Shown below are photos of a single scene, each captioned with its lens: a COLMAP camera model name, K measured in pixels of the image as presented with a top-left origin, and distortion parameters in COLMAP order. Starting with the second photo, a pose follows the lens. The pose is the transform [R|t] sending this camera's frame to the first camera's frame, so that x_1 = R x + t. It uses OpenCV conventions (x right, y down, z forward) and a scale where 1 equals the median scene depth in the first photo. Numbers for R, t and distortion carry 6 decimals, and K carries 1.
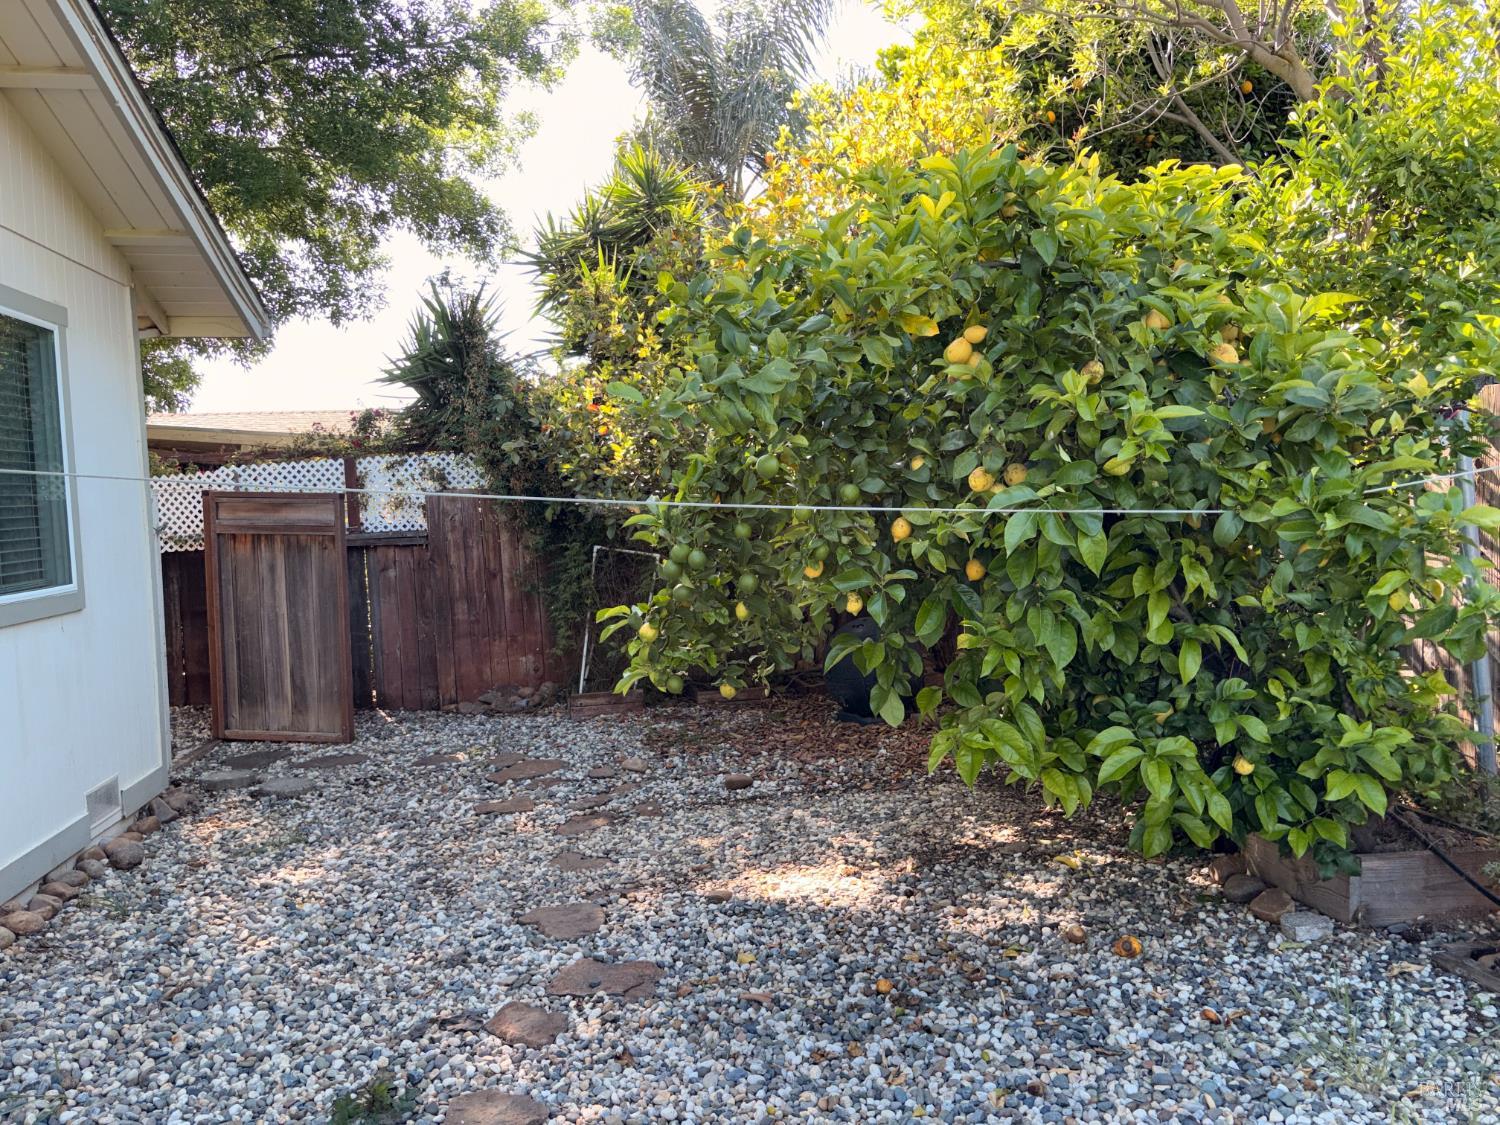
lens RADIAL K [[1156.6, 0, 747.3], [0, 1156.6, 562.2], [0, 0, 1]] dist [-0.008618, 0.001339]
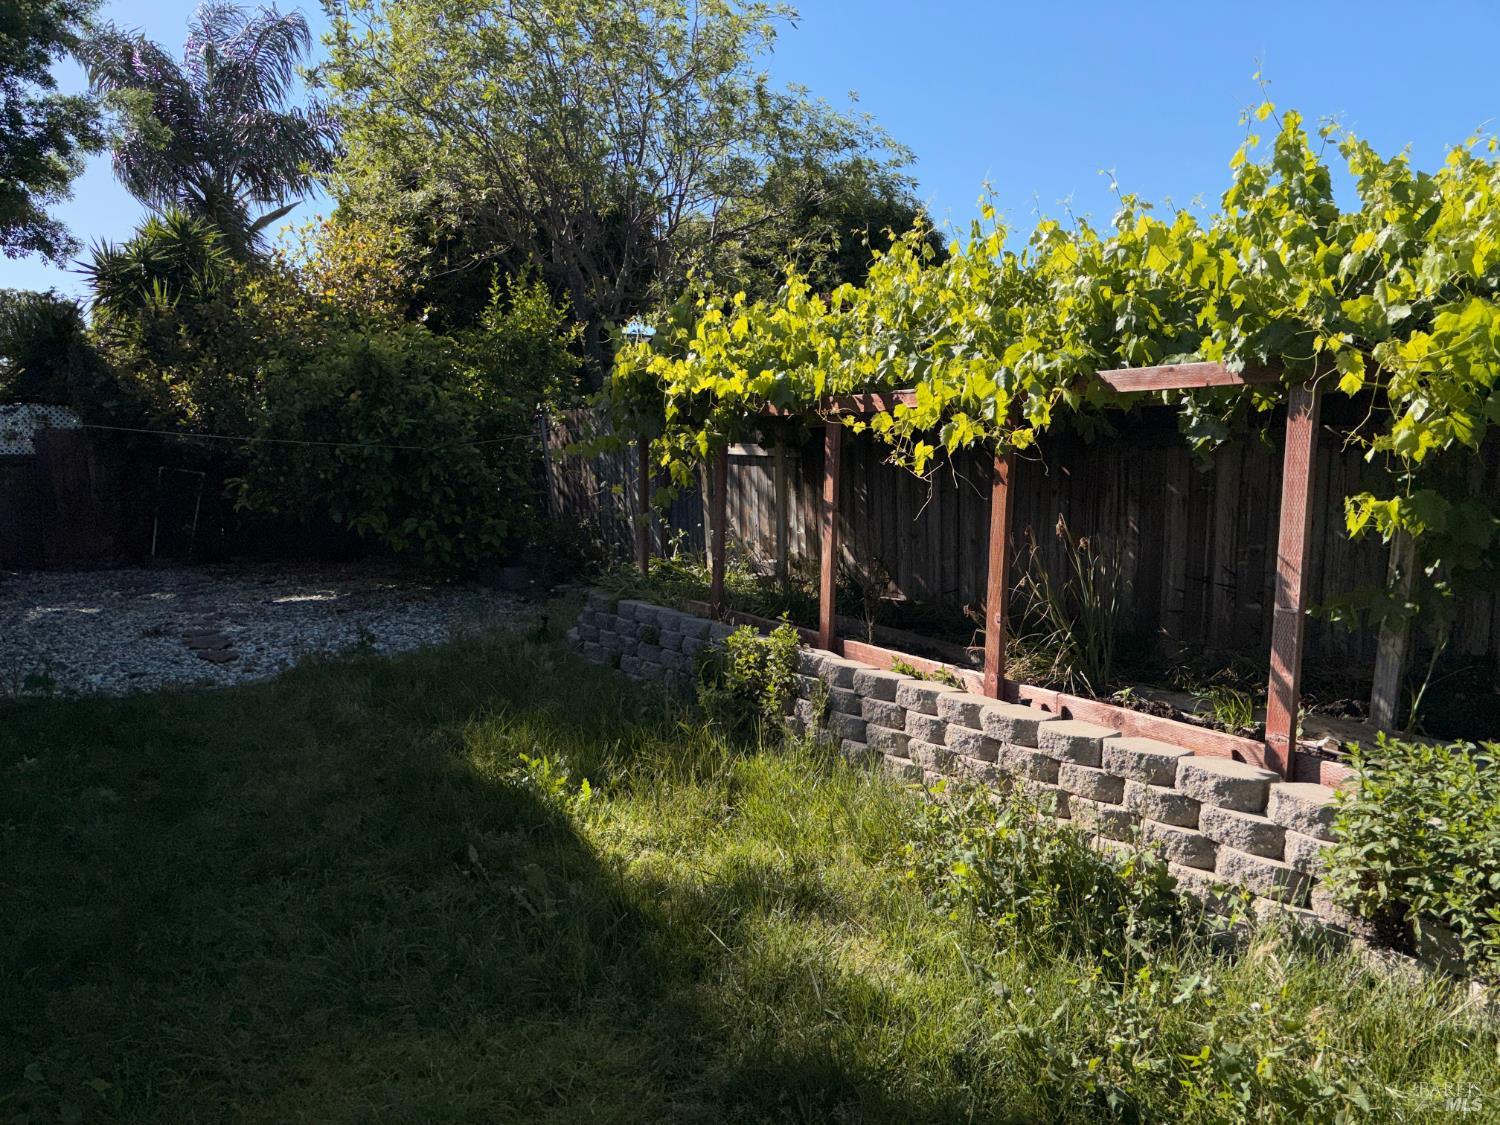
lens RADIAL K [[1156.6, 0, 741.2], [0, 1156.6, 570.9], [0, 0, 1]] dist [-0.008618, 0.001339]
pose [[0.909314, -0.019920, 0.415634, -0.162657], [-0.002620, 0.998560, 0.053589, 0.112197], [-0.416103, -0.049818, 0.907952, -2.096958]]
